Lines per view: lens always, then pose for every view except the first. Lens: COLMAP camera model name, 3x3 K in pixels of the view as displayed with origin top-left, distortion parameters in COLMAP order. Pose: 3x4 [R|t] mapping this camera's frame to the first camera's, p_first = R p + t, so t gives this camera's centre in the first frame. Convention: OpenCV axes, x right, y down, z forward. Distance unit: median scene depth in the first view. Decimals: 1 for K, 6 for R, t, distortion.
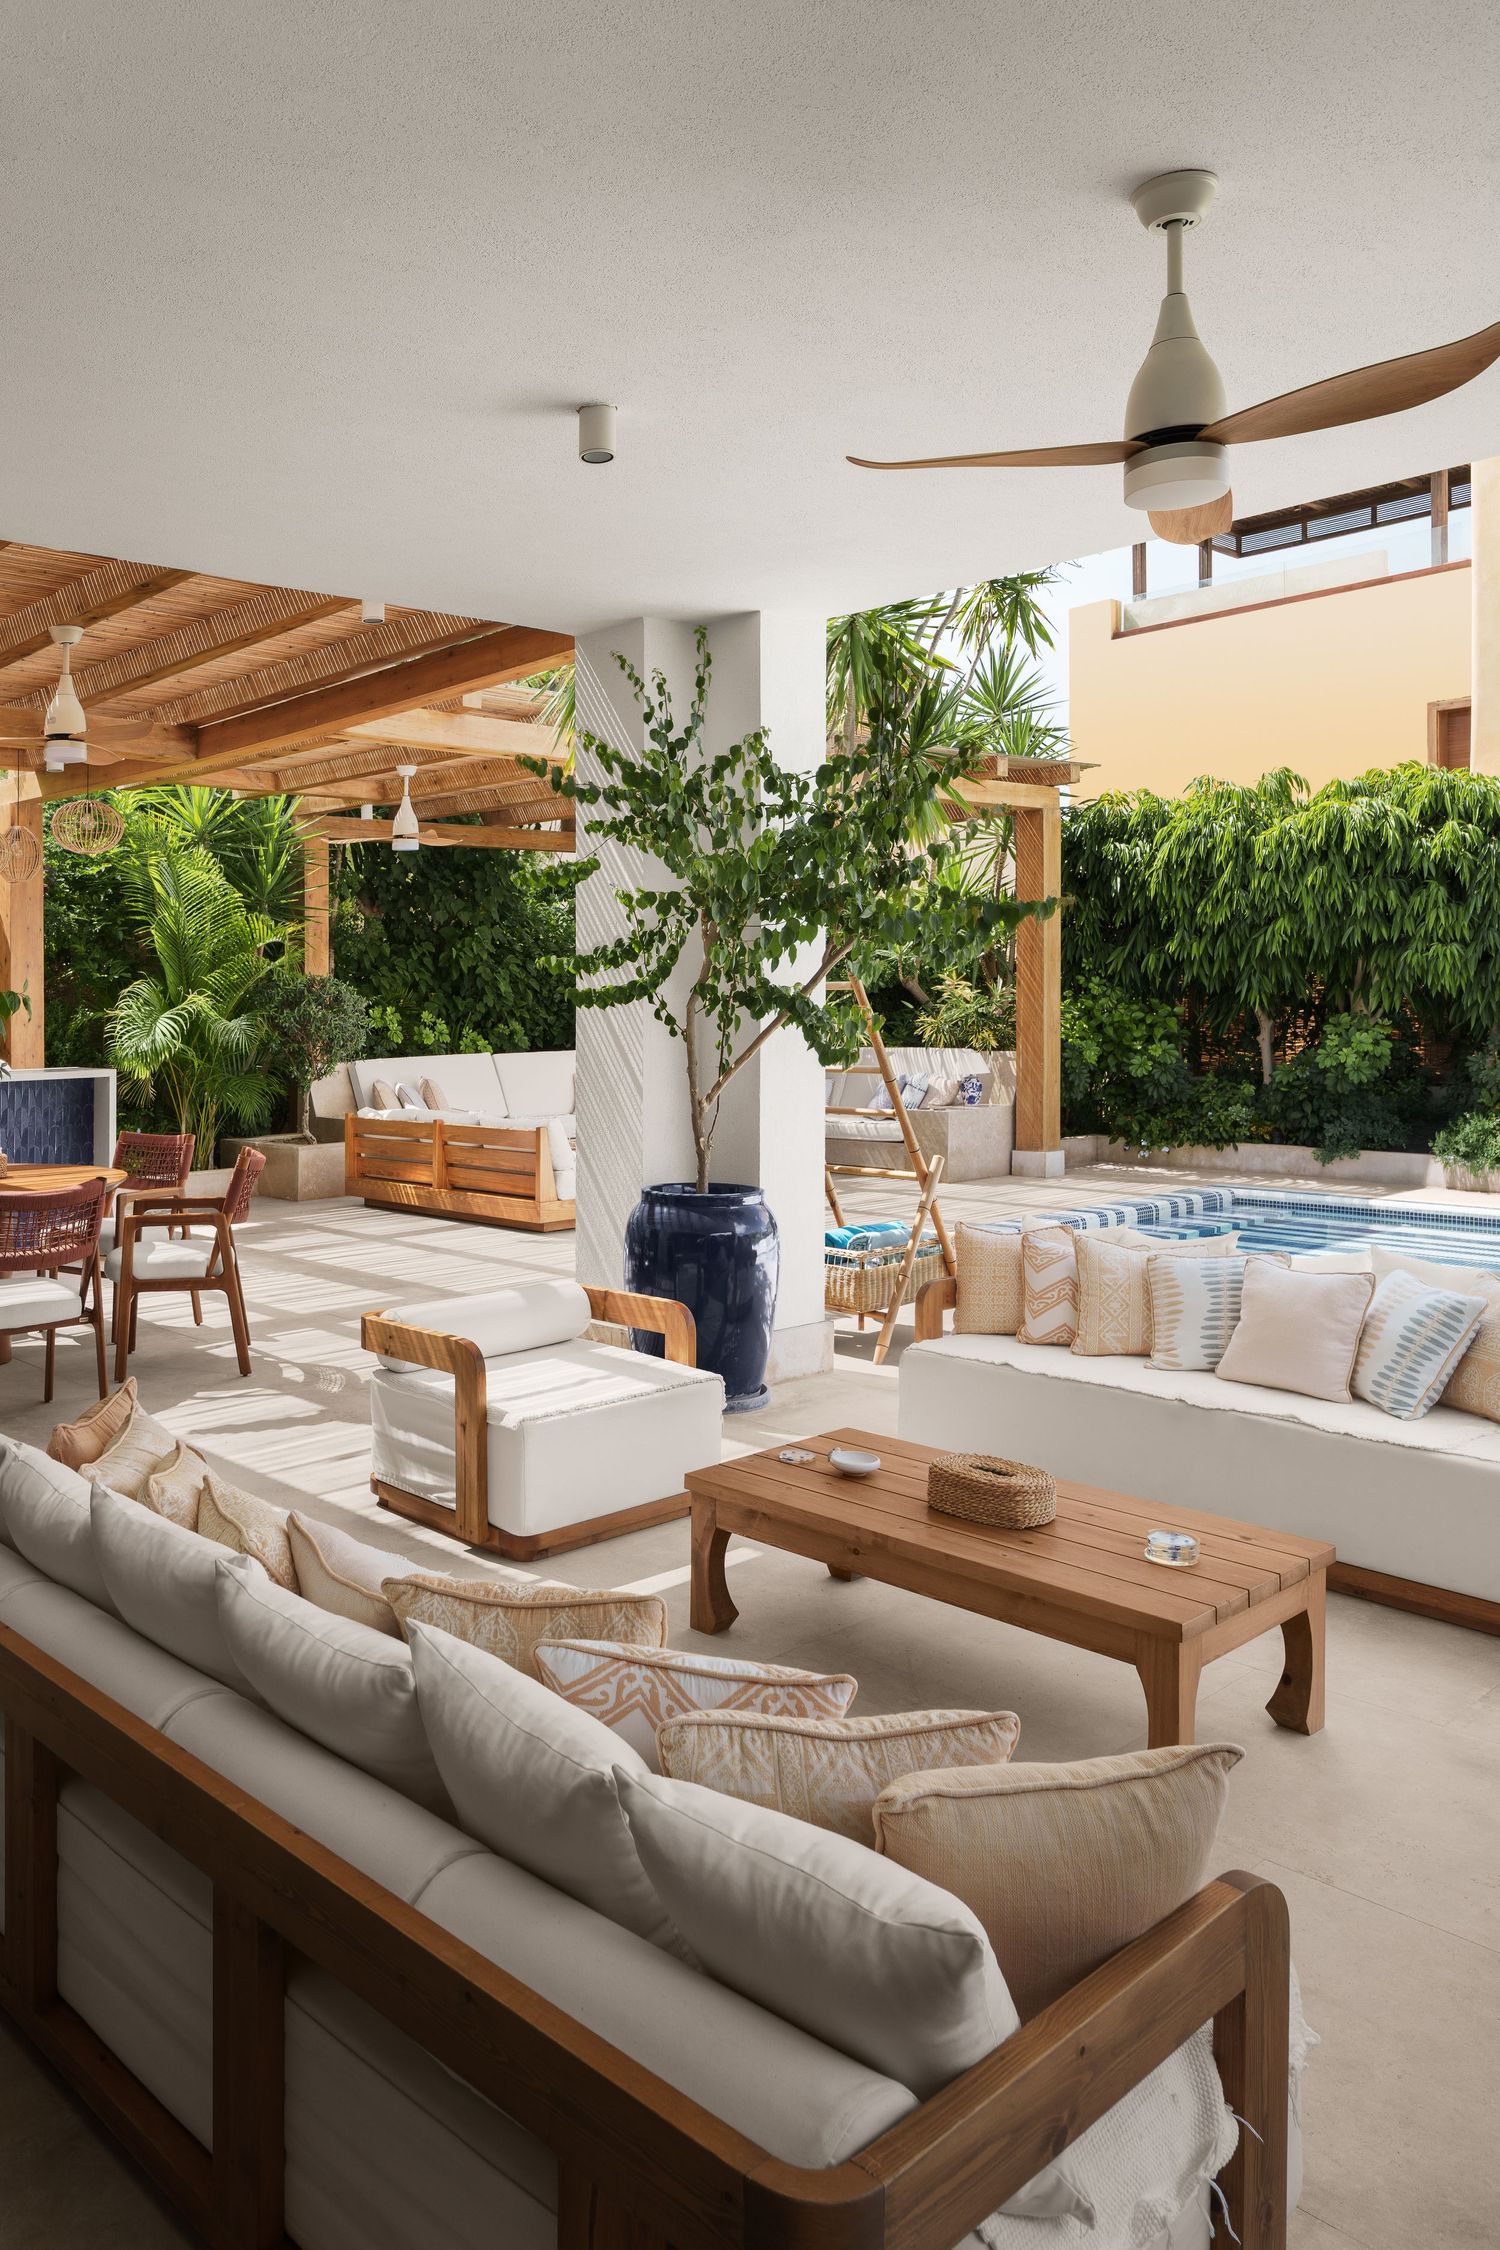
lens RADIAL K [[1590.3, 0, 493.7], [0, 1590.3, 1079.5], [0, 0, 1]] dist [0.000347, -0.000857]
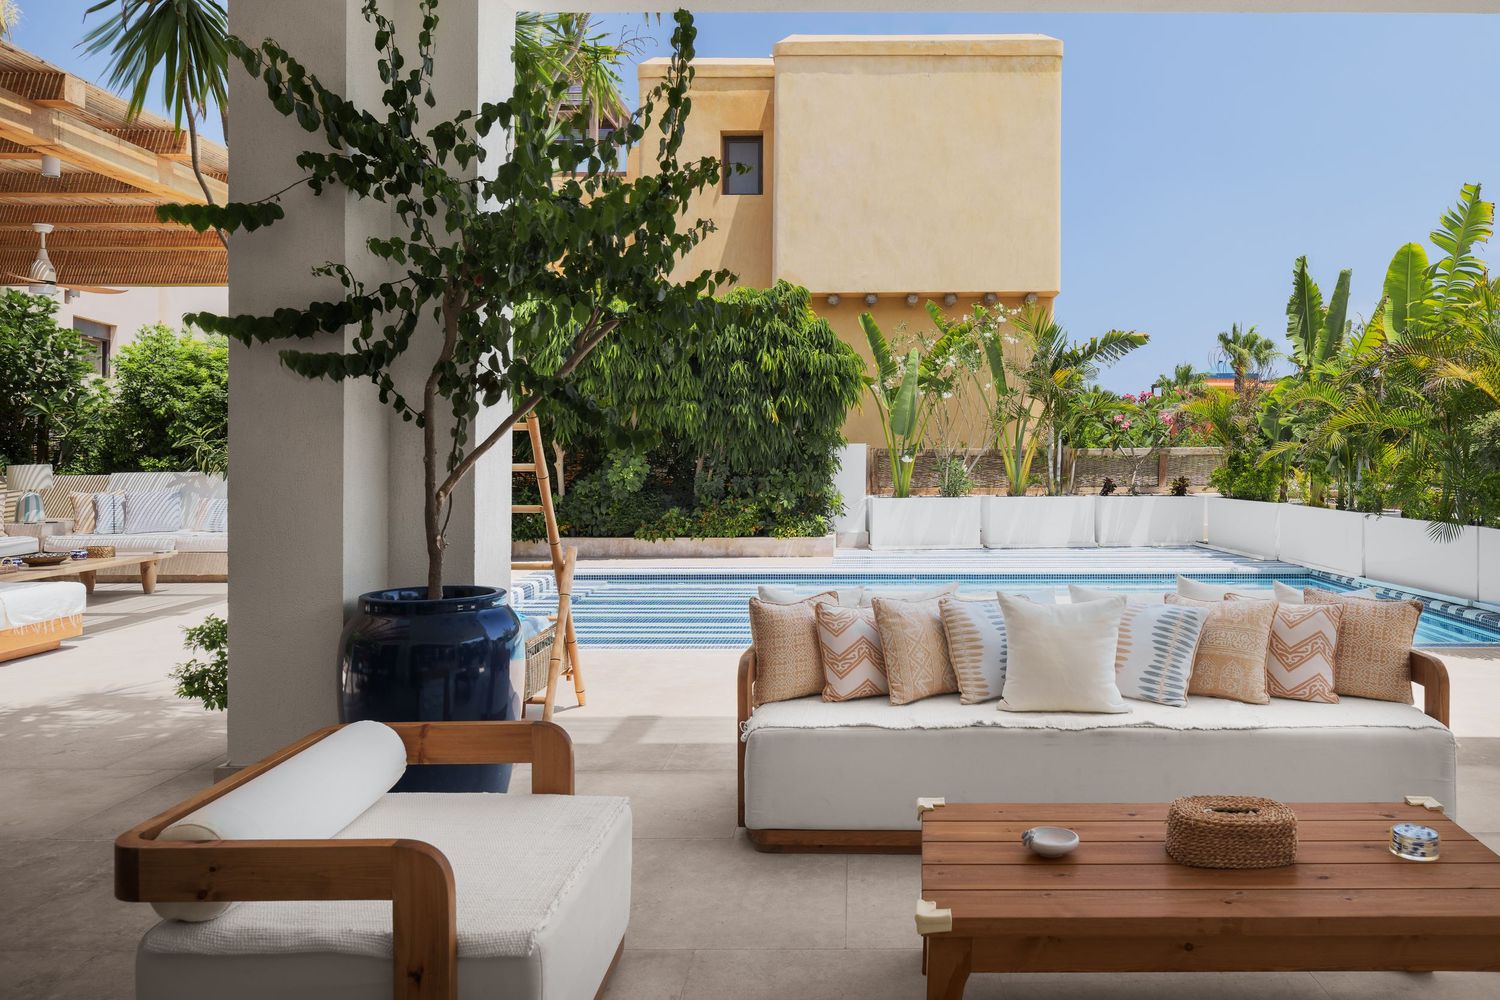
lens RADIAL K [[1041.1, 0, 866.1], [0, 1041.1, 497.4], [0, 0, 1]] dist [-0.015951, -0.002952]
pose [[0.622324, -0.018855, 0.782532, -0.175948], [0.027032, 0.999631, 0.002588, 0.020144], [-0.782292, 0.019543, 0.622605, 0.453294]]
